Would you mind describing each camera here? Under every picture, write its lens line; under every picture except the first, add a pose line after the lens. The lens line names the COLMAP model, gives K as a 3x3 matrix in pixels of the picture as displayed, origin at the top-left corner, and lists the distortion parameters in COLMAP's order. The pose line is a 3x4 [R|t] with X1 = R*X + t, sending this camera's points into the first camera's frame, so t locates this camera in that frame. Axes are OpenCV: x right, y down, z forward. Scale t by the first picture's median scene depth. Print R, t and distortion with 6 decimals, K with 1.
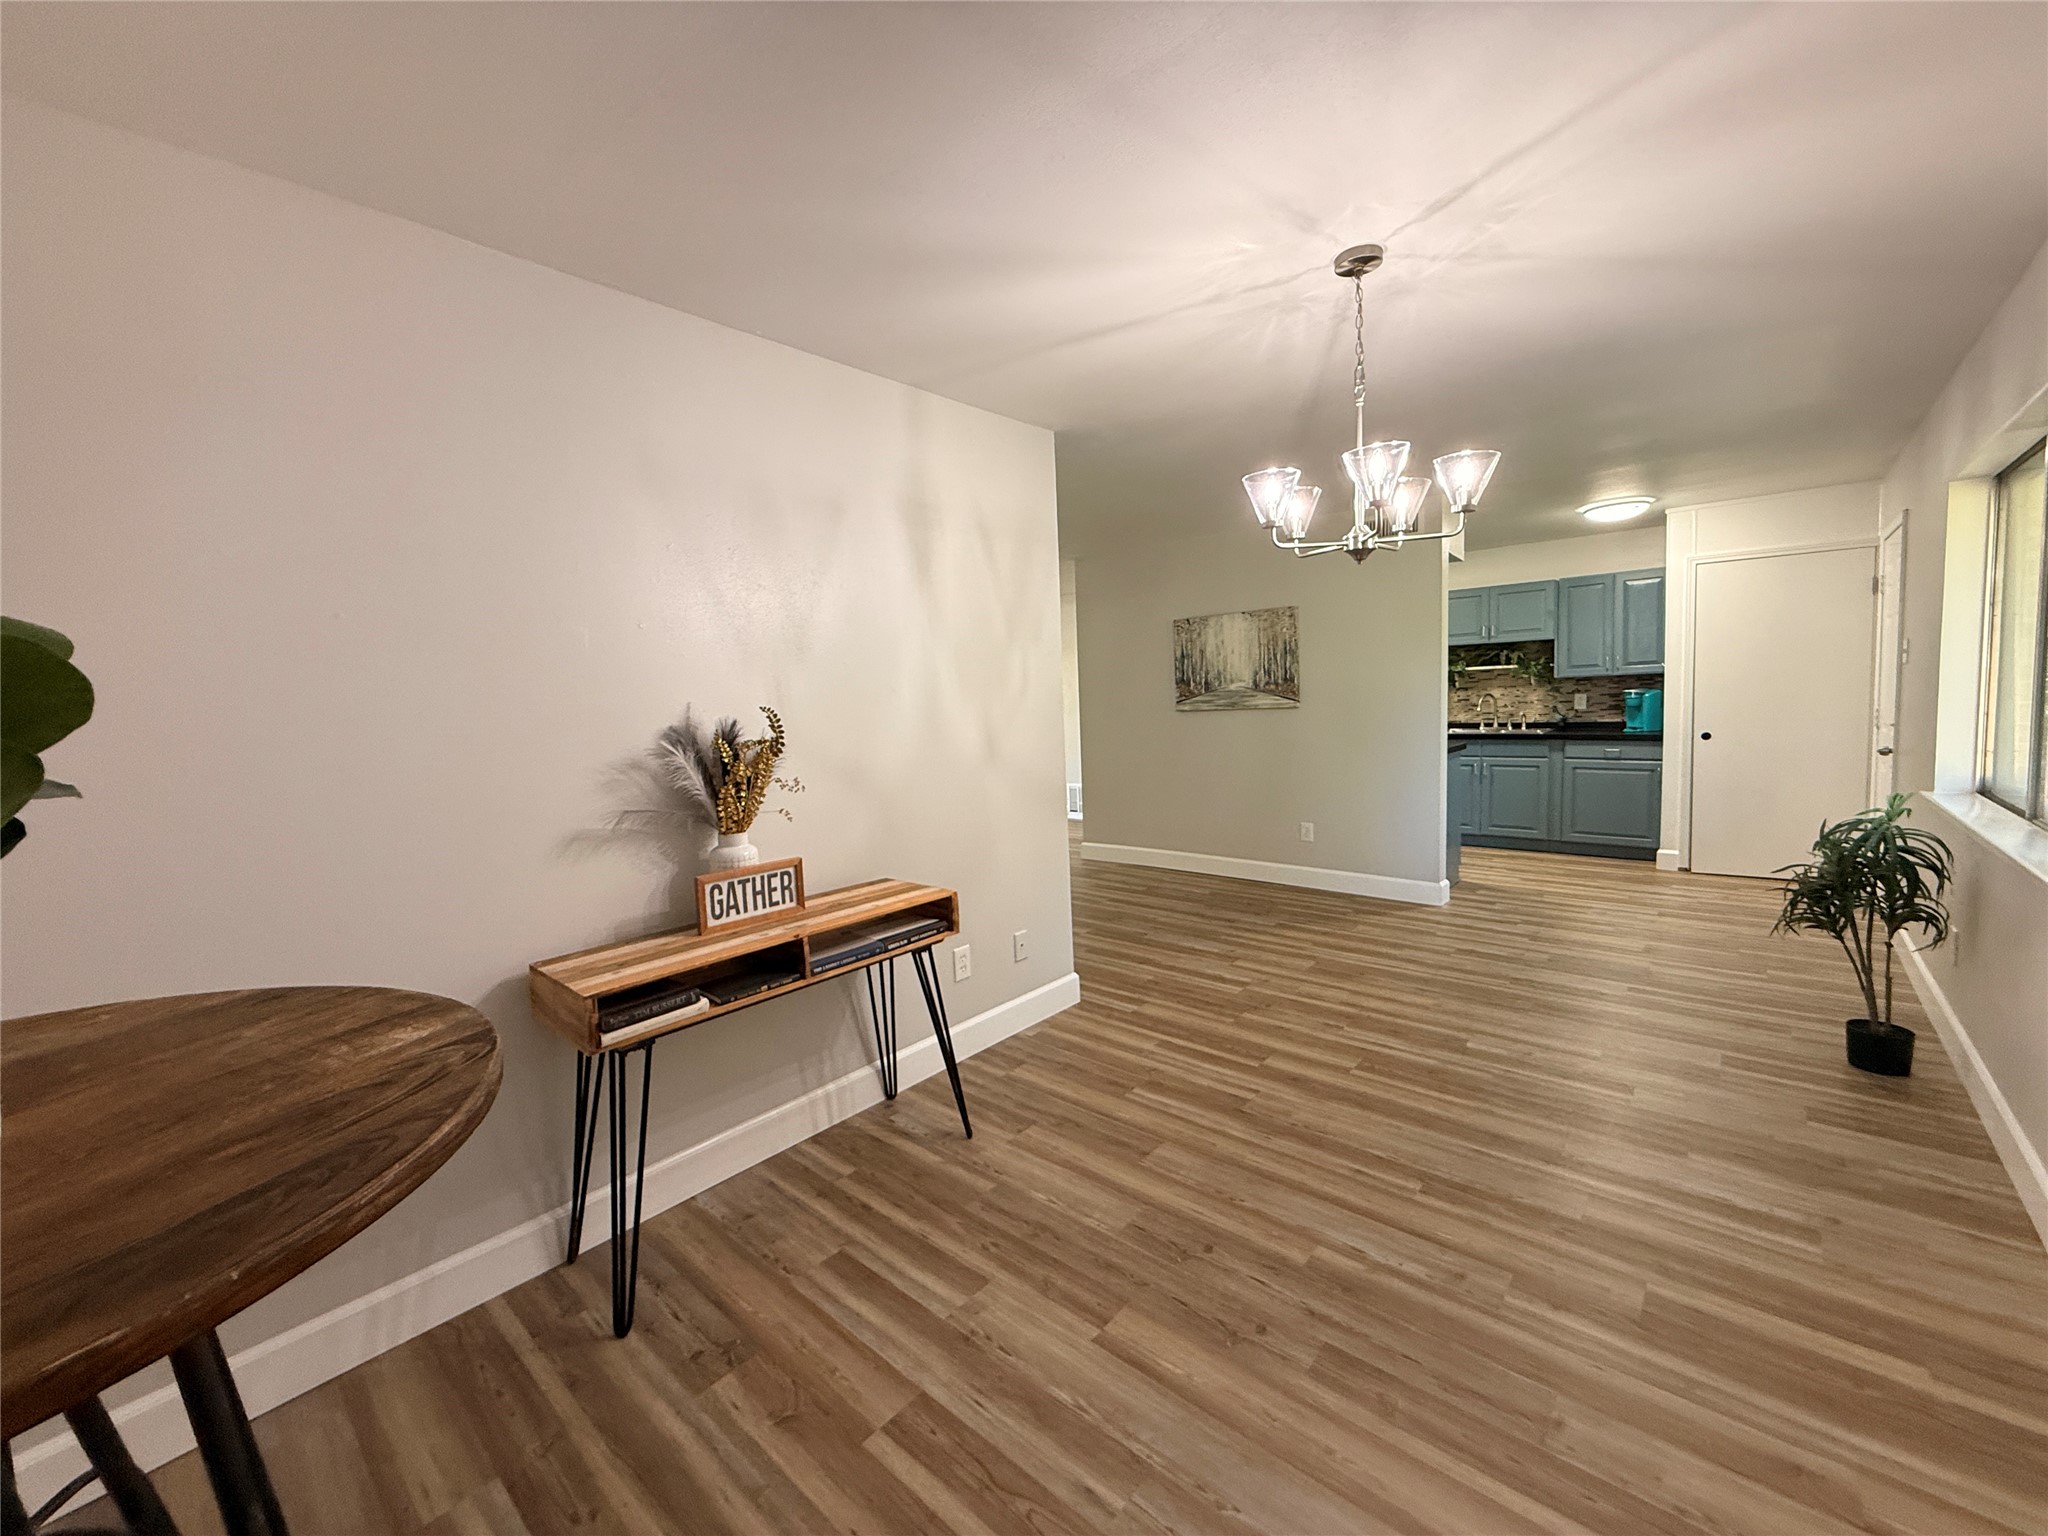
lens RADIAL K [[814.0, 0, 1025.6], [0, 814.0, 767.8], [0, 0, 1]] dist [0.004016, 0.000835]
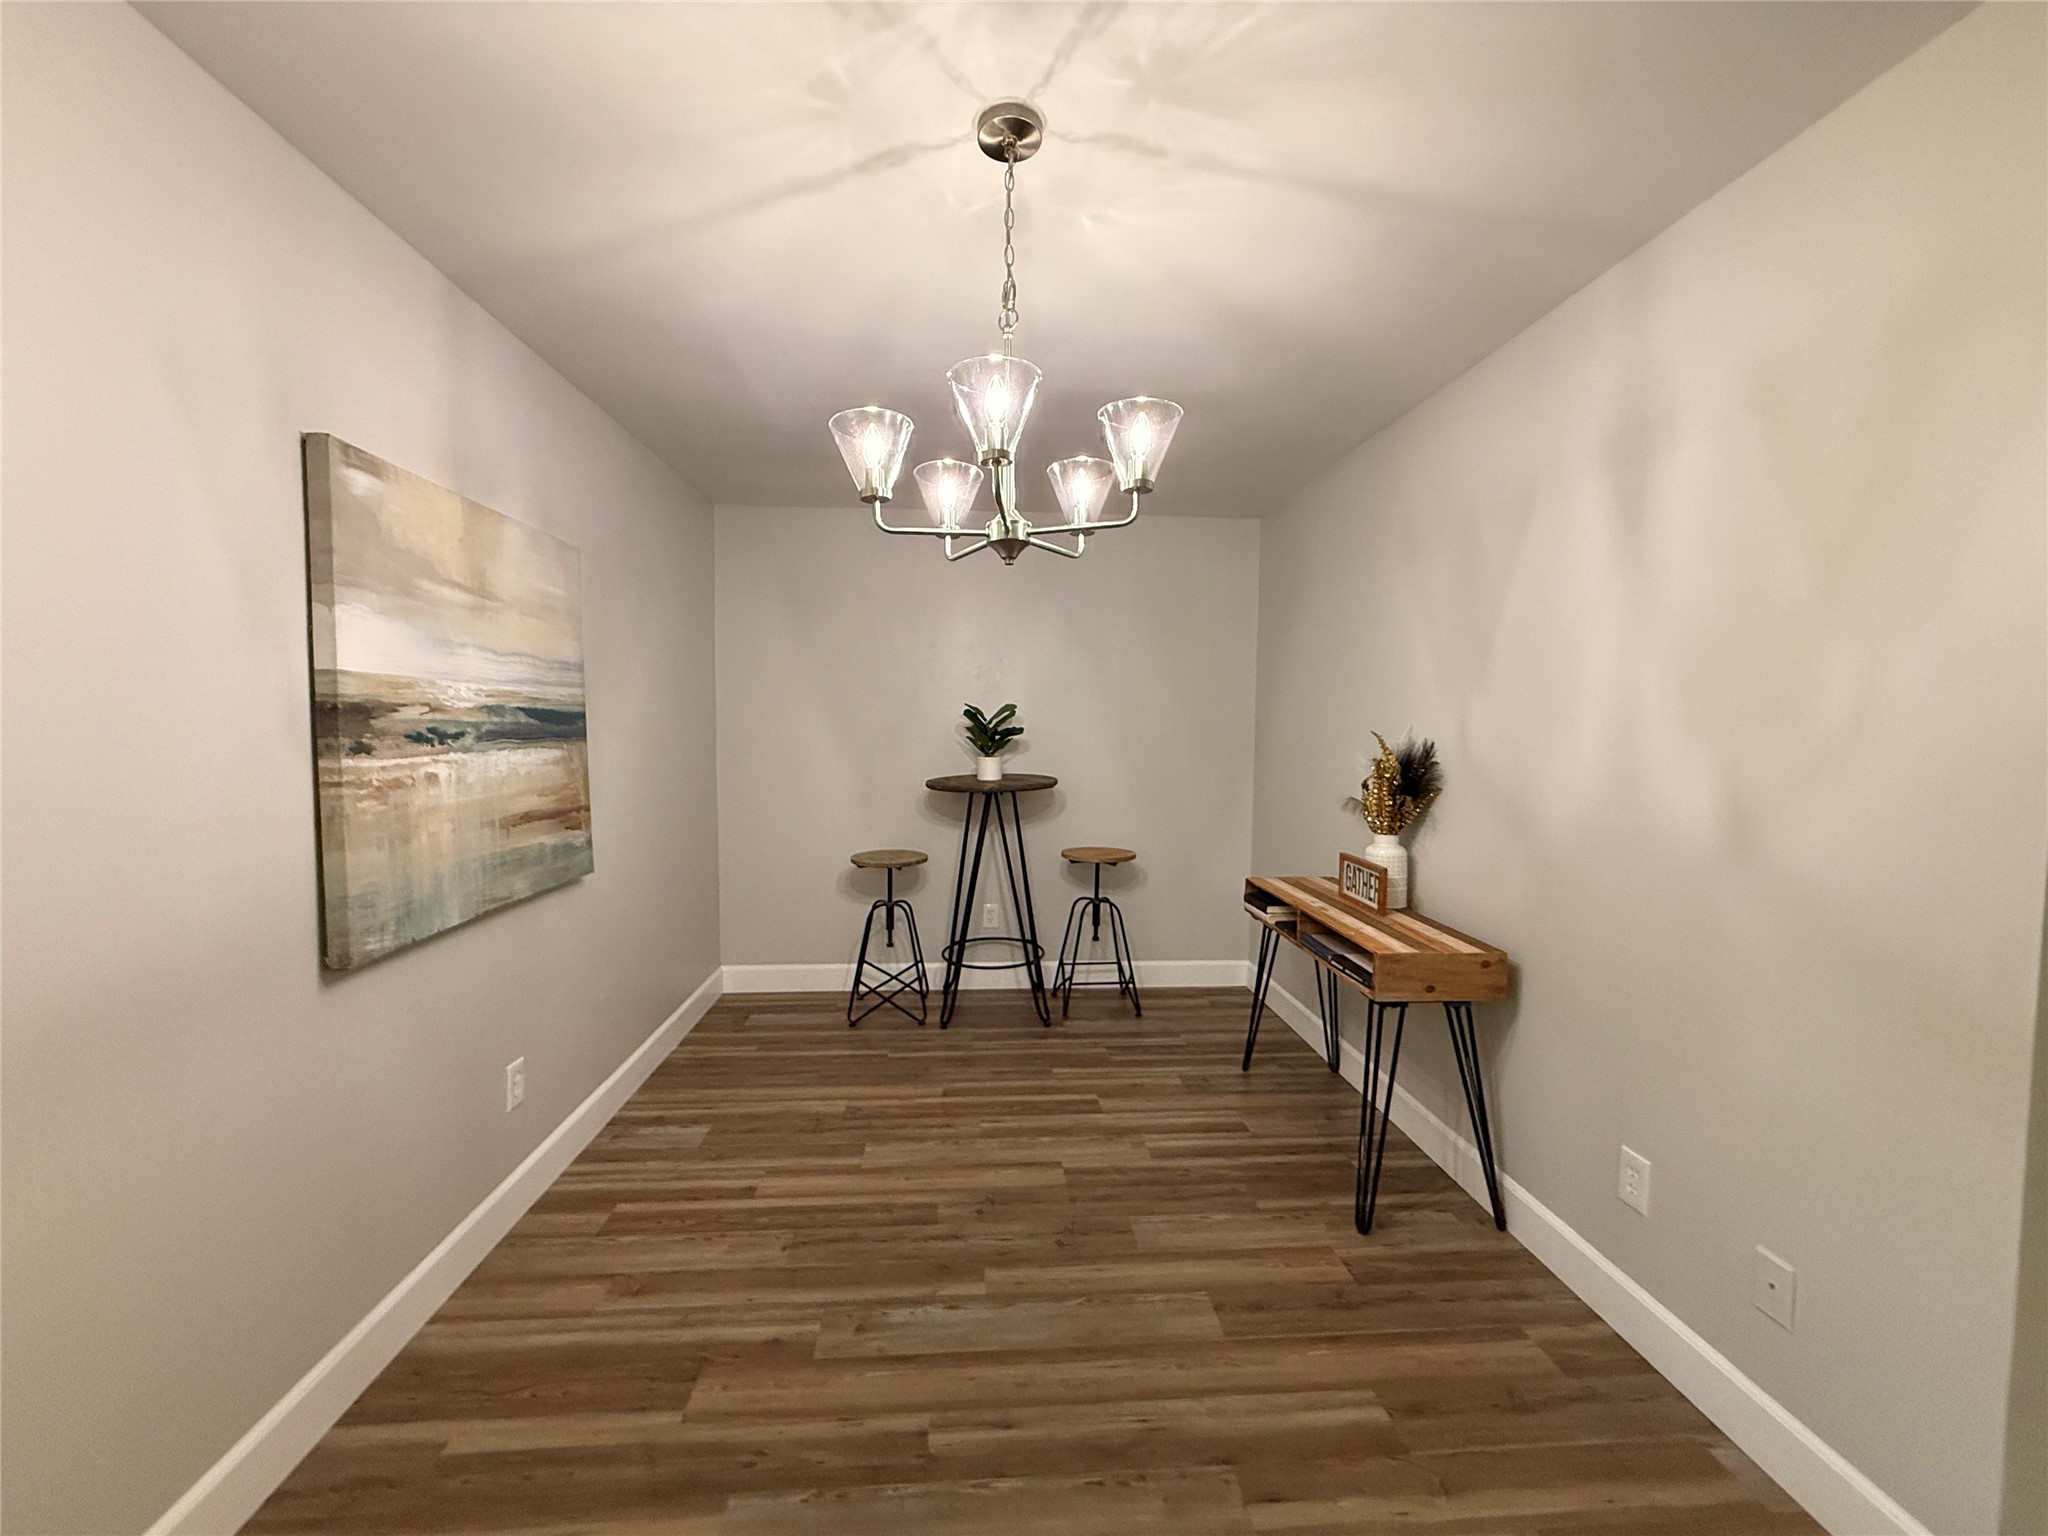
lens RADIAL K [[814.0, 0, 1018.6], [0, 814.0, 771.7], [0, 0, 1]] dist [0.004016, 0.000835]
pose [[-0.703140, 0.079834, -0.706556, 0.733414], [-0.039186, 0.987816, 0.150610, -0.145728], [0.709971, 0.133587, -0.691445, 1.217815]]
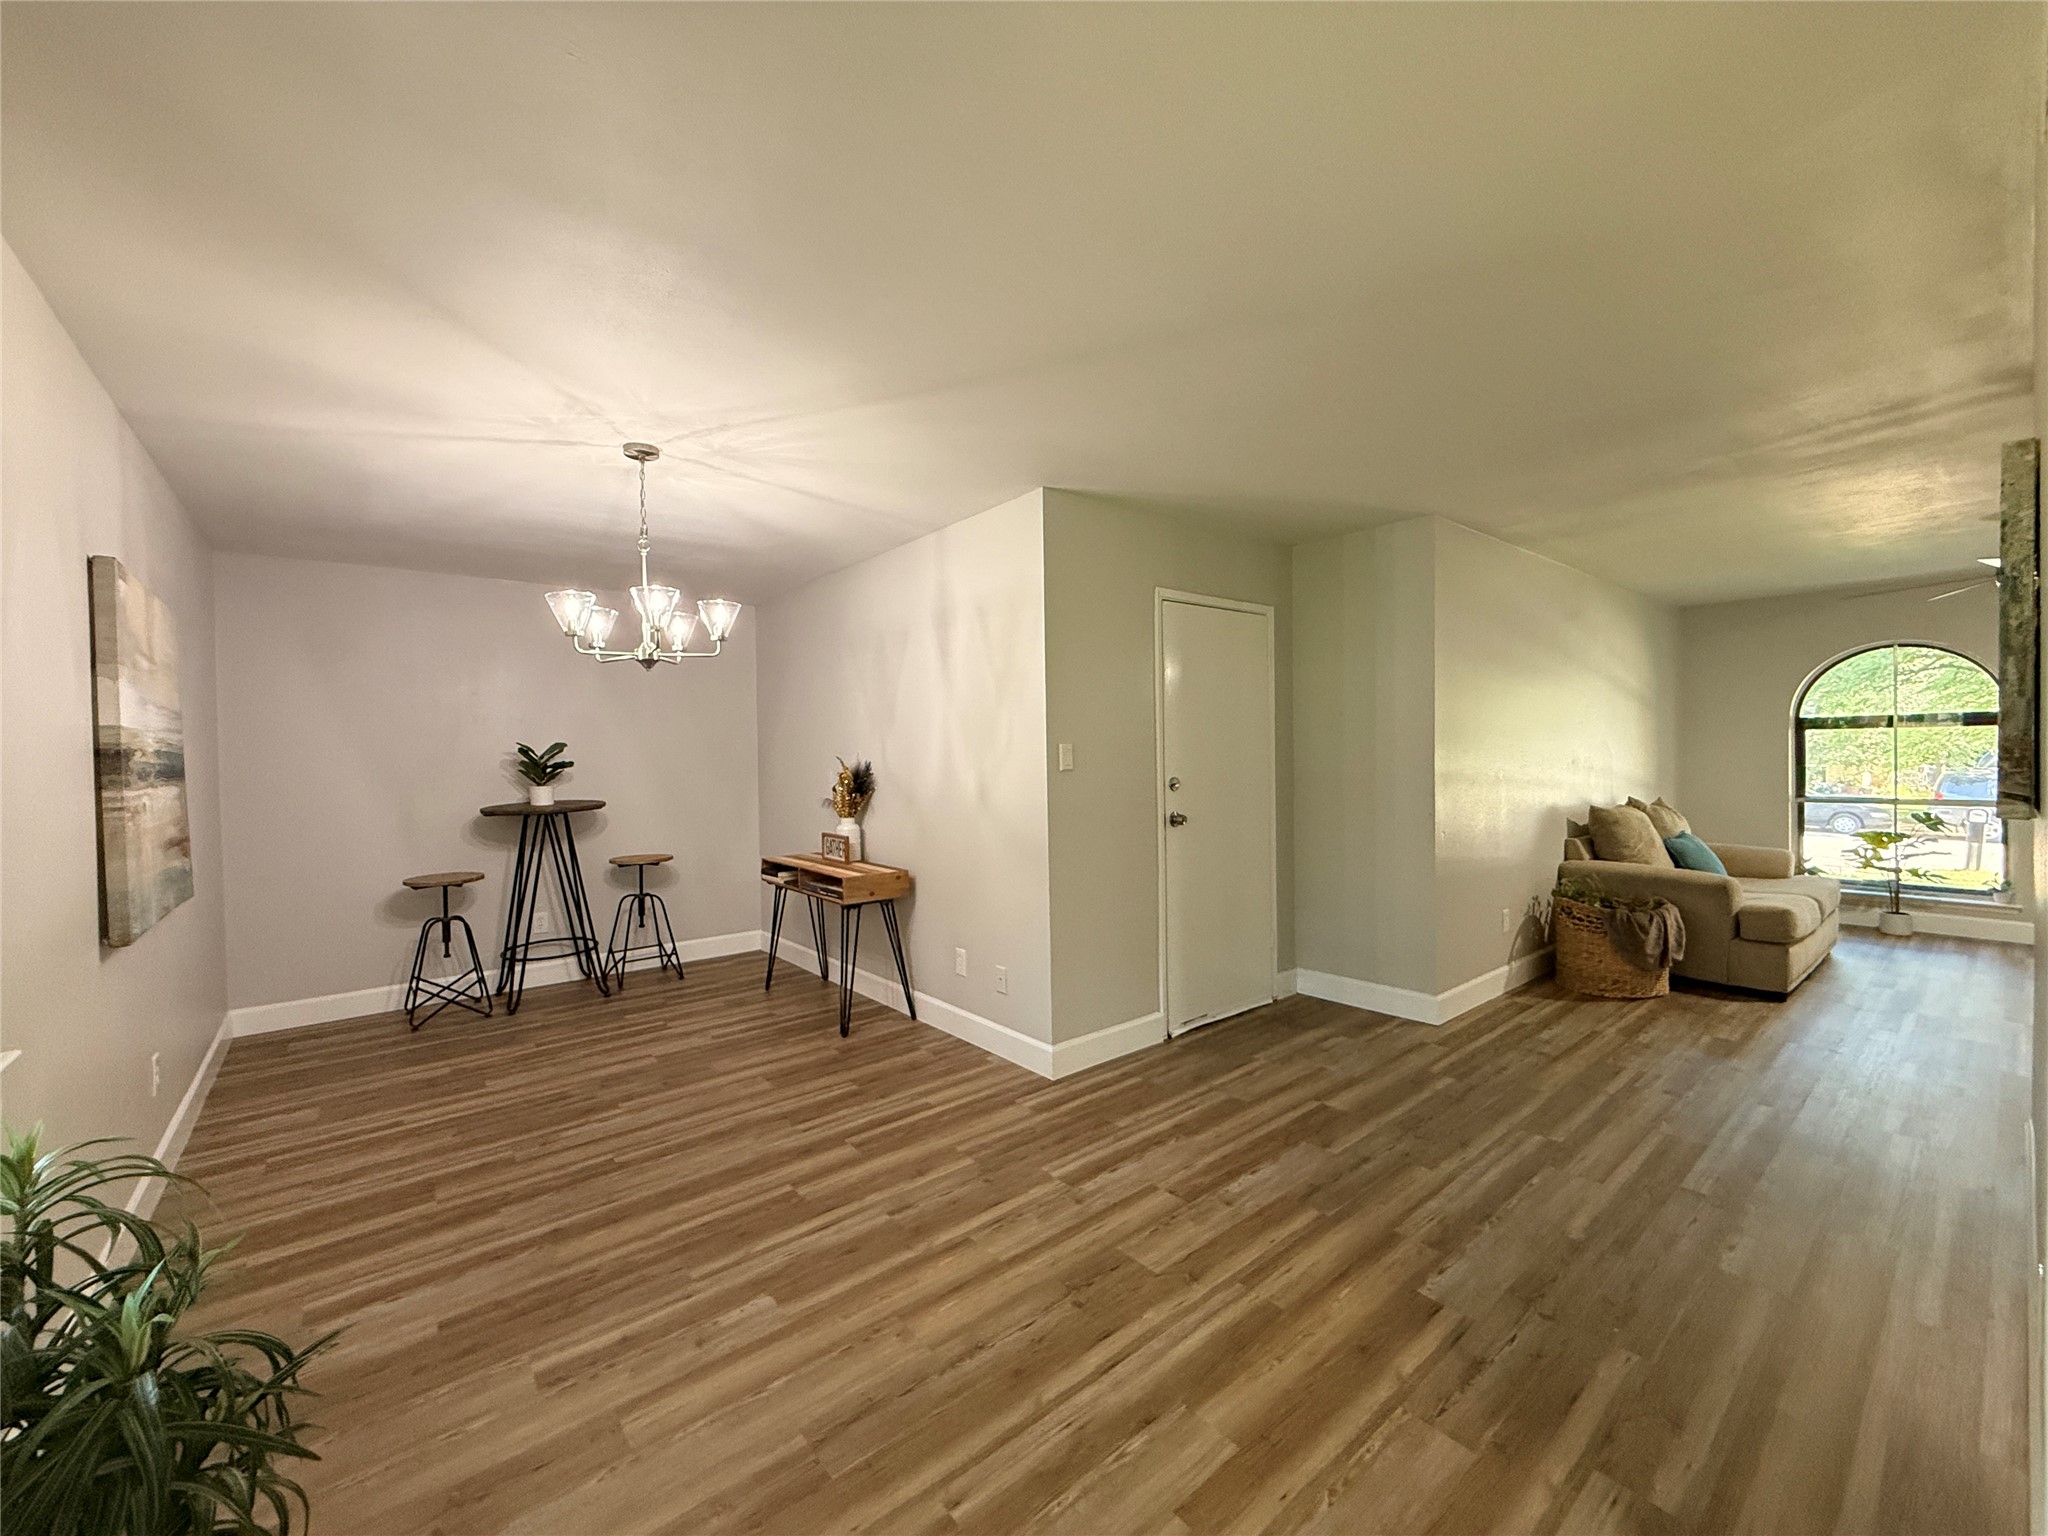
lens RADIAL K [[814.0, 0, 1017.4], [0, 814.0, 773.4], [0, 0, 1]] dist [0.004016, 0.000835]
pose [[-0.160377, 0.068607, -0.984669, 1.312385], [-0.062494, 0.994874, 0.079497, -0.183171], [0.985076, 0.074286, -0.155267, 1.458752]]
